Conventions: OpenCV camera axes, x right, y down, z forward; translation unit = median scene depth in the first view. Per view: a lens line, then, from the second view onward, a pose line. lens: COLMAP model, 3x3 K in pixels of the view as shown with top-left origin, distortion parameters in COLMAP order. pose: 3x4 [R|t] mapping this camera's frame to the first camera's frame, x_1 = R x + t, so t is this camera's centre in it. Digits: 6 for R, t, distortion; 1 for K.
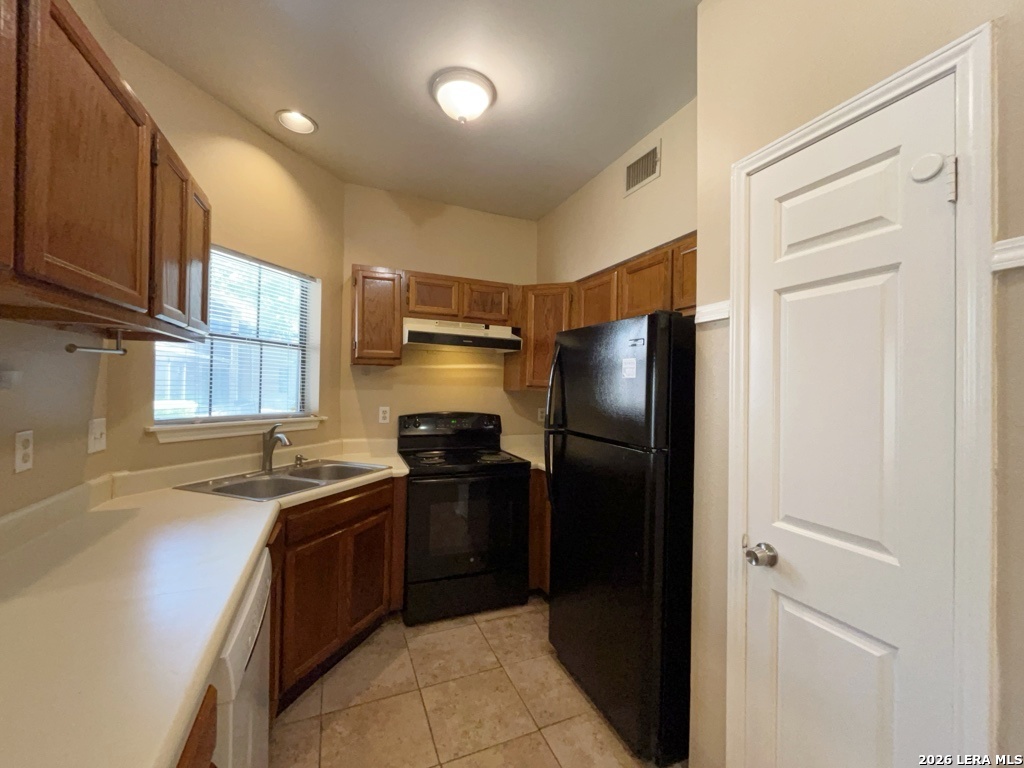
lens RADIAL K [[413.3, 0, 514.7], [0, 413.3, 384.9], [0, 0, 1]] dist [-0.002802, -0.000222]
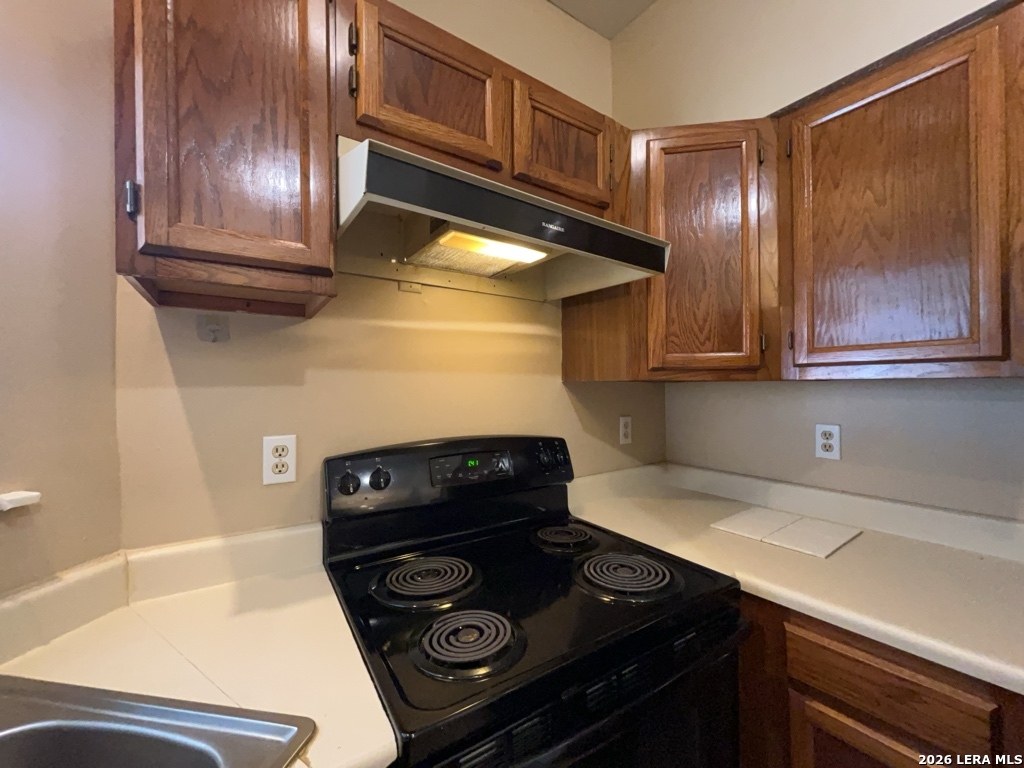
lens RADIAL K [[413.3, 0, 514.7], [0, 413.3, 384.9], [0, 0, 1]] dist [-0.002802, -0.000222]
pose [[0.981857, -0.020862, 0.188471, -0.187481], [0.019933, 0.999778, 0.006821, 0.012950], [-0.188572, -0.002940, 0.982055, 0.627581]]
